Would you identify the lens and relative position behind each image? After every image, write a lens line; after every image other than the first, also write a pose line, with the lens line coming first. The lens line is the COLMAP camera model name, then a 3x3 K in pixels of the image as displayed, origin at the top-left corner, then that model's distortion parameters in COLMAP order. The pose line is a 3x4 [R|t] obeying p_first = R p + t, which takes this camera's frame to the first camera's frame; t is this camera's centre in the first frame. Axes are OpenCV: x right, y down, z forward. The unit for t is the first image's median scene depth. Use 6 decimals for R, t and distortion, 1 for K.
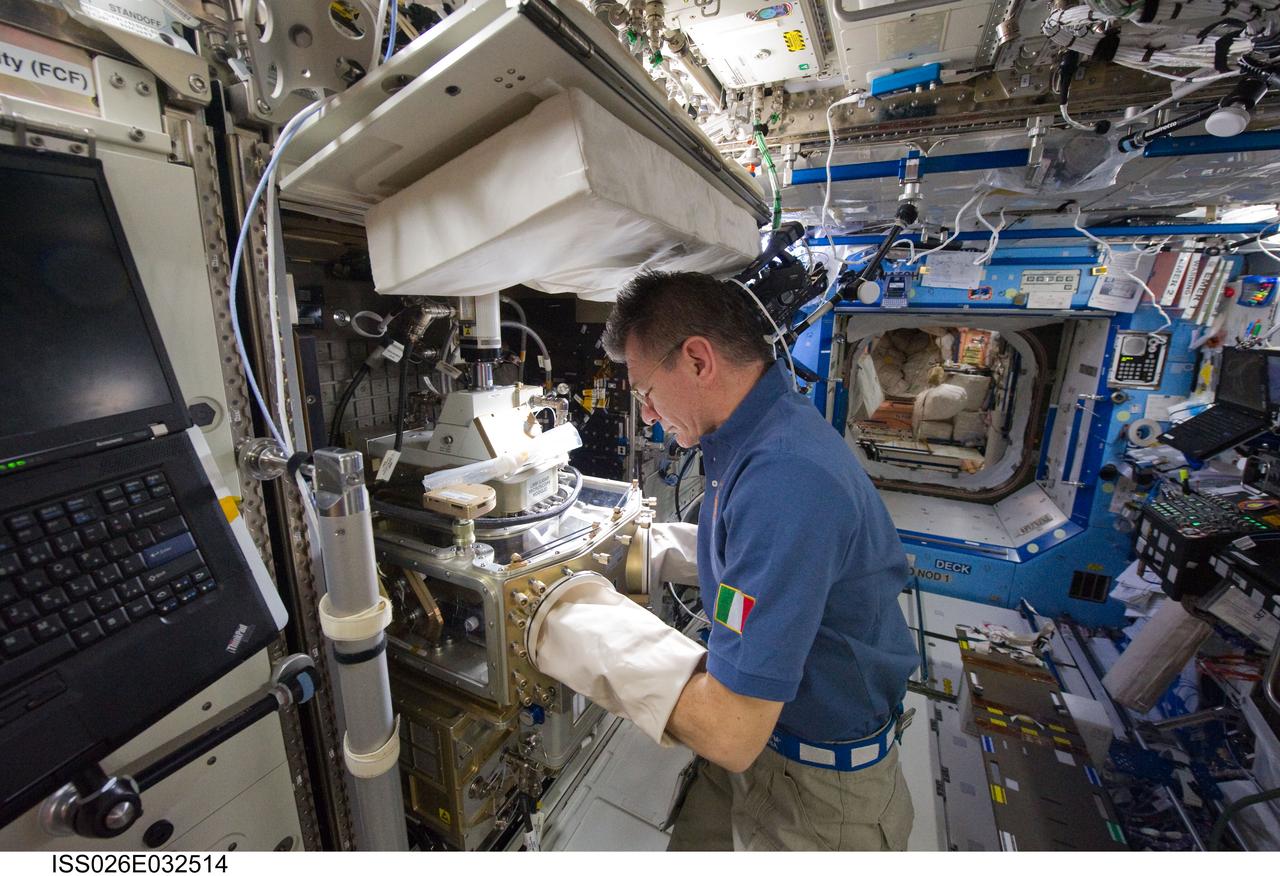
lens RADIAL K [[514.6, 0, 642.1], [0, 514.6, 429.1], [0, 0, 1]] dist [-0.019842, -0.000044]
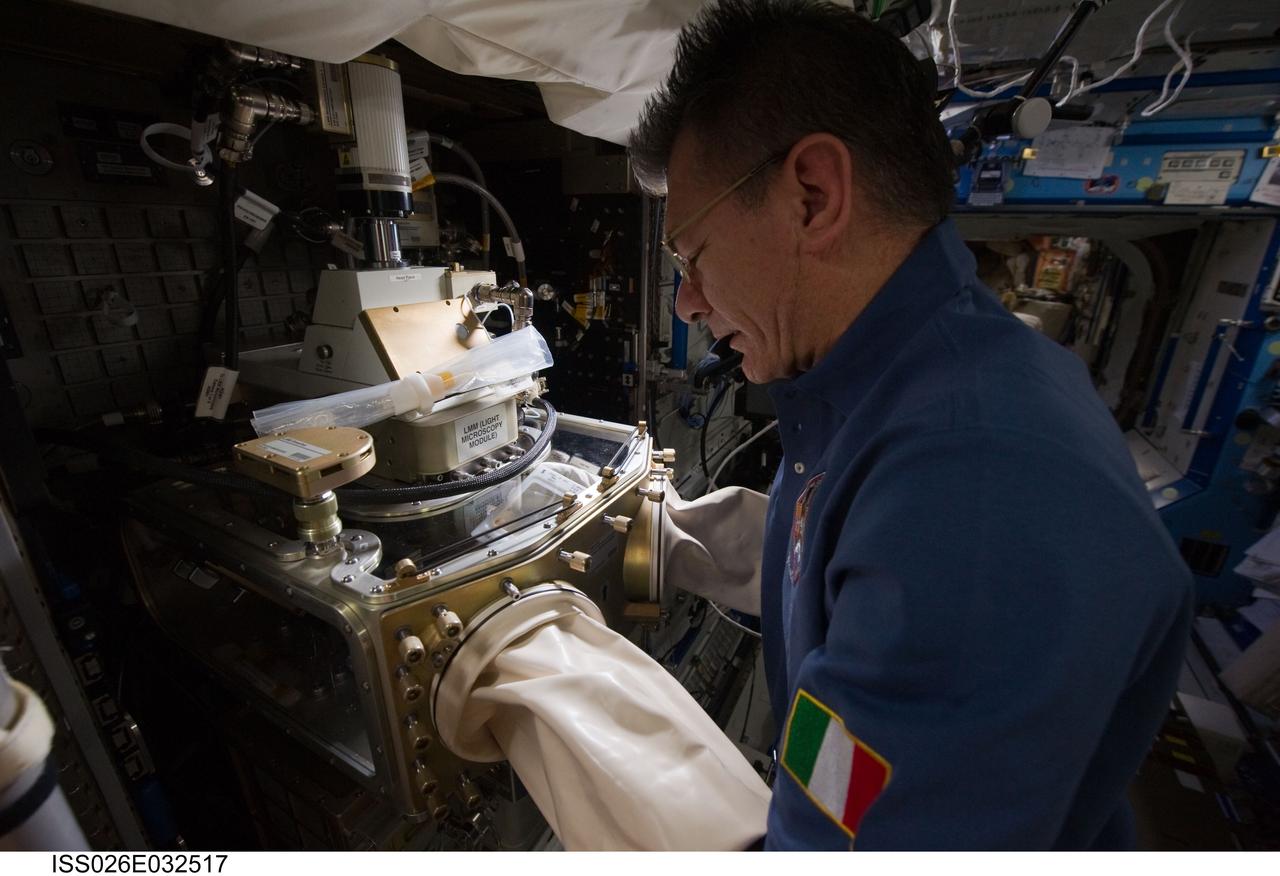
lens RADIAL K [[553.6, 0, 640.9], [0, 553.6, 431.0], [0, 0, 1]] dist [-0.020747, 0.000022]
pose [[0.999308, 0.013020, -0.034829, 0.007023], [-0.008783, 0.992835, 0.119169, 0.022001], [0.036131, -0.118781, 0.992263, 0.246673]]
